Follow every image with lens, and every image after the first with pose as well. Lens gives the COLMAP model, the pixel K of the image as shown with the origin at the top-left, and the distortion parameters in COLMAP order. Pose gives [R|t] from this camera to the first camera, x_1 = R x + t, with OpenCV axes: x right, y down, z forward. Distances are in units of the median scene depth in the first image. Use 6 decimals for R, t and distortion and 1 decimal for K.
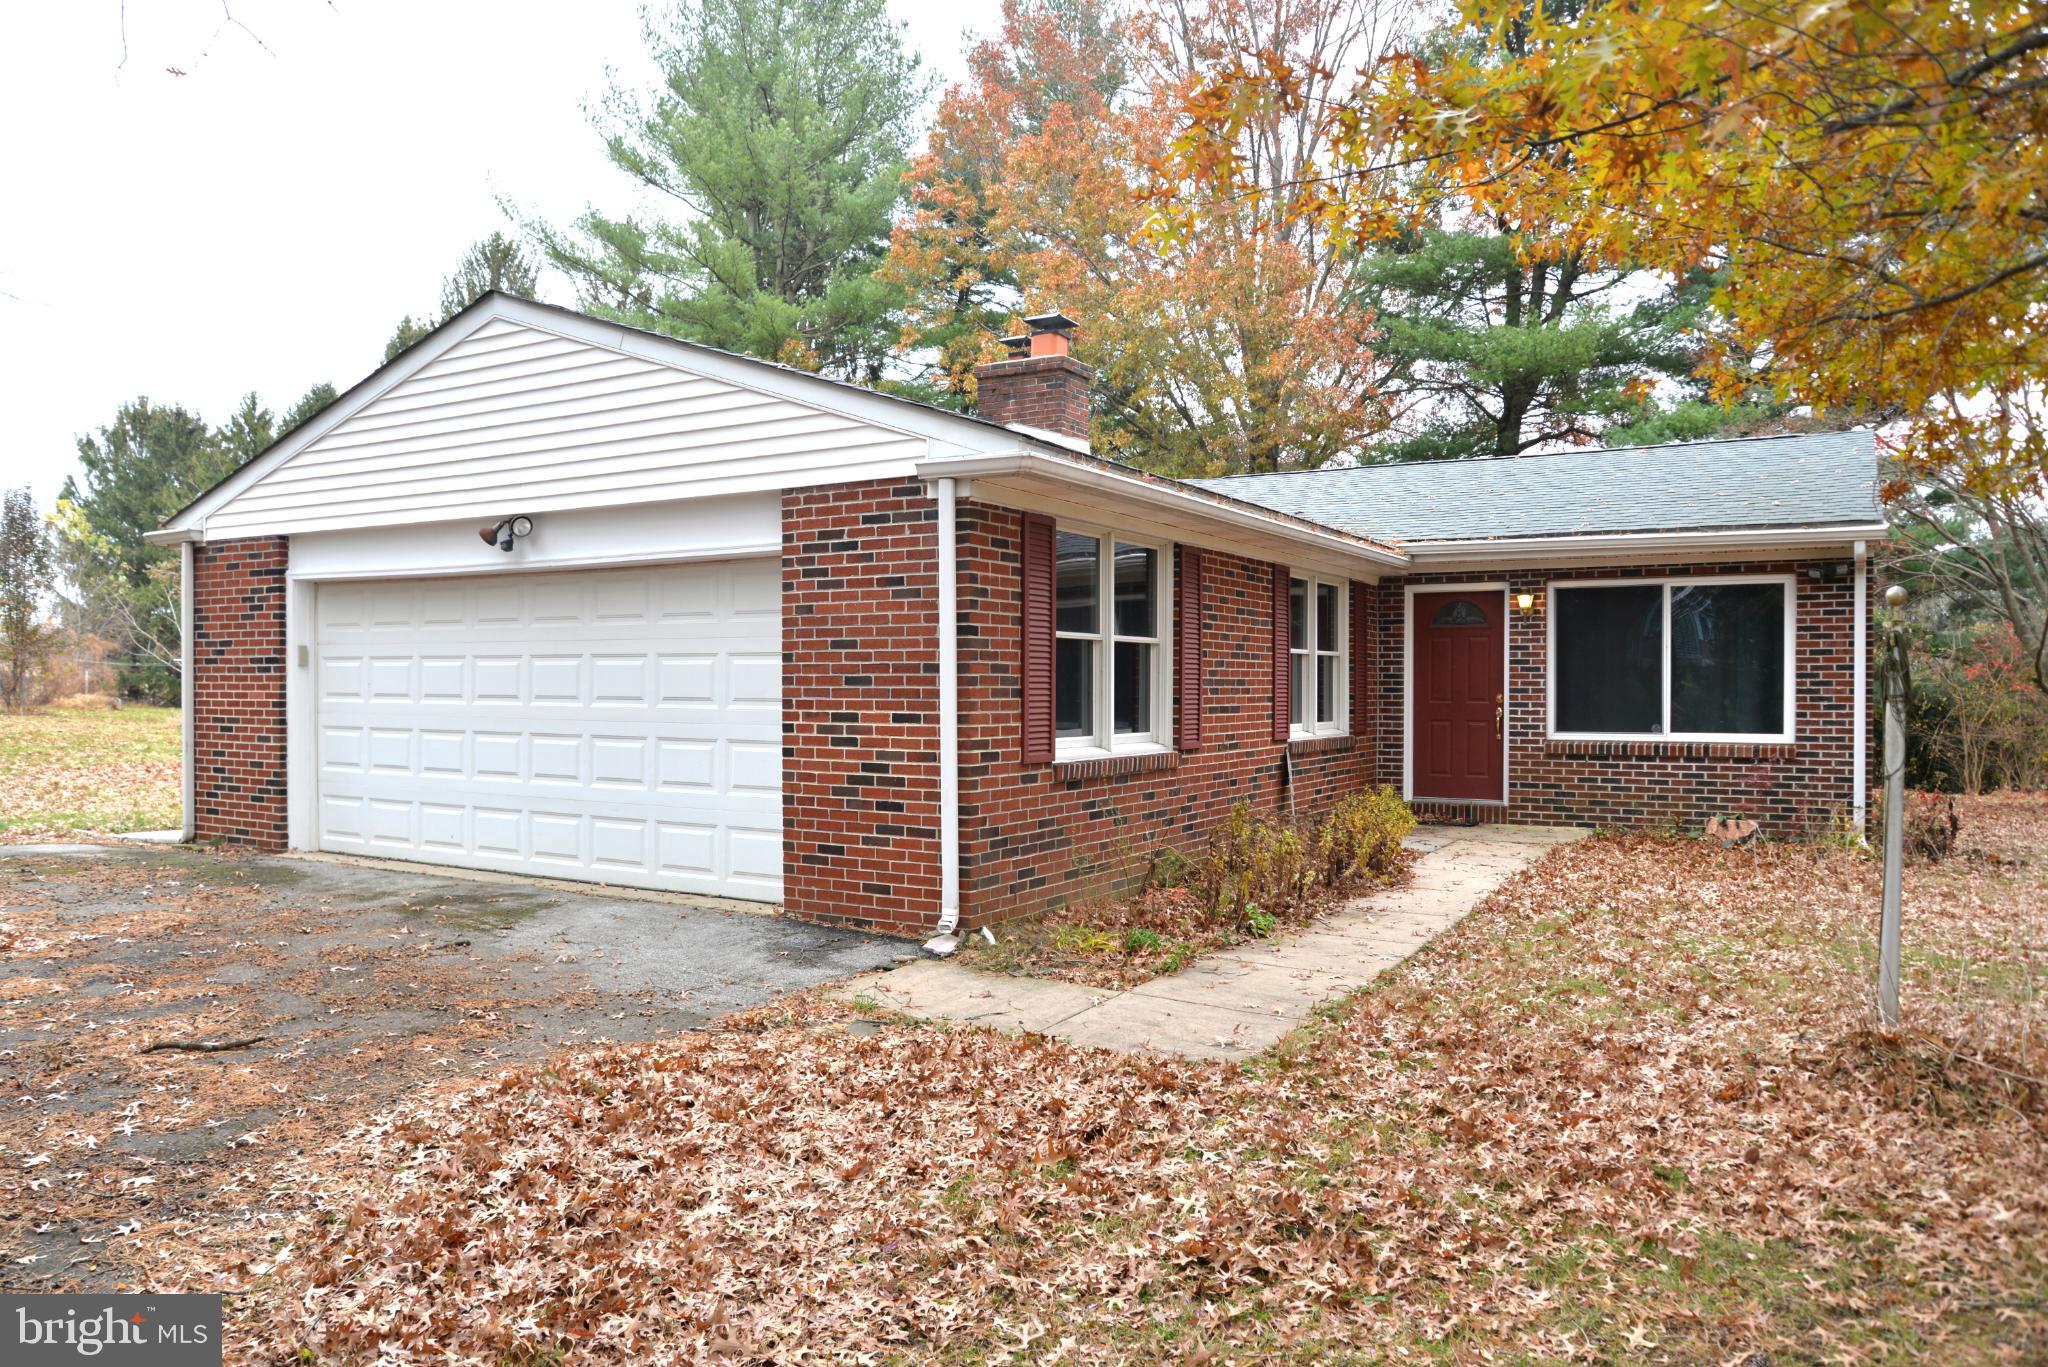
lens RADIAL K [[1424.0, 0, 1024.0], [0, 1424.0, 683.5], [0, 0, 1]] dist [-0.094778, 0.068983]
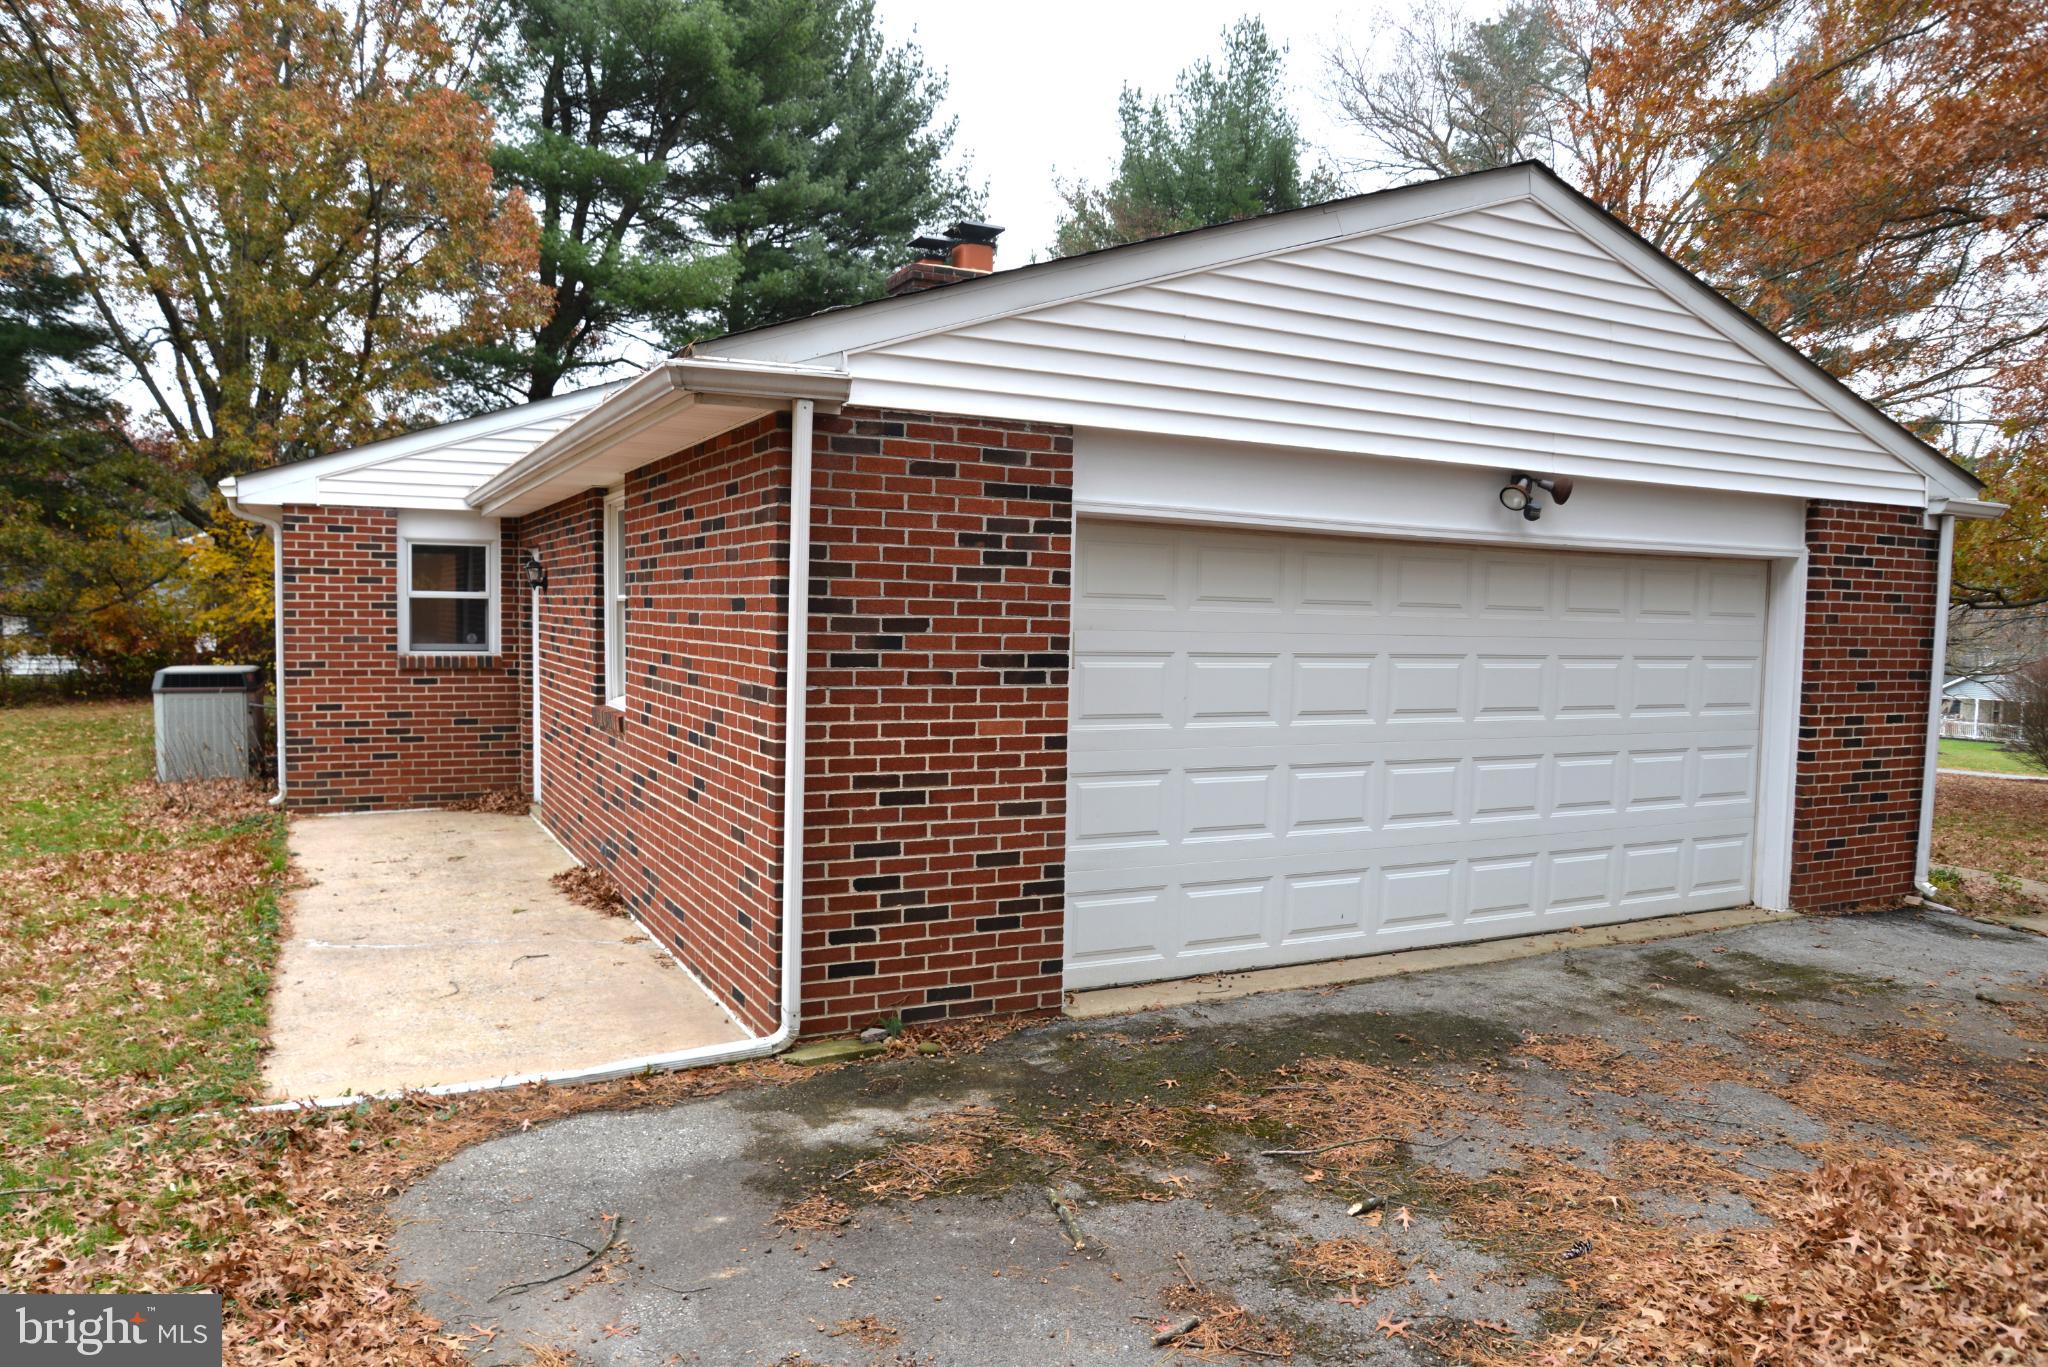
lens RADIAL K [[1424.0, 0, 1024.0], [0, 1424.0, 683.5], [0, 0, 1]] dist [-0.094778, 0.068983]
pose [[0.532819, -0.039301, 0.845316, -0.963152], [-0.020640, 0.998020, 0.059410, -0.038418], [-0.845978, -0.049102, 0.530953, 0.689702]]
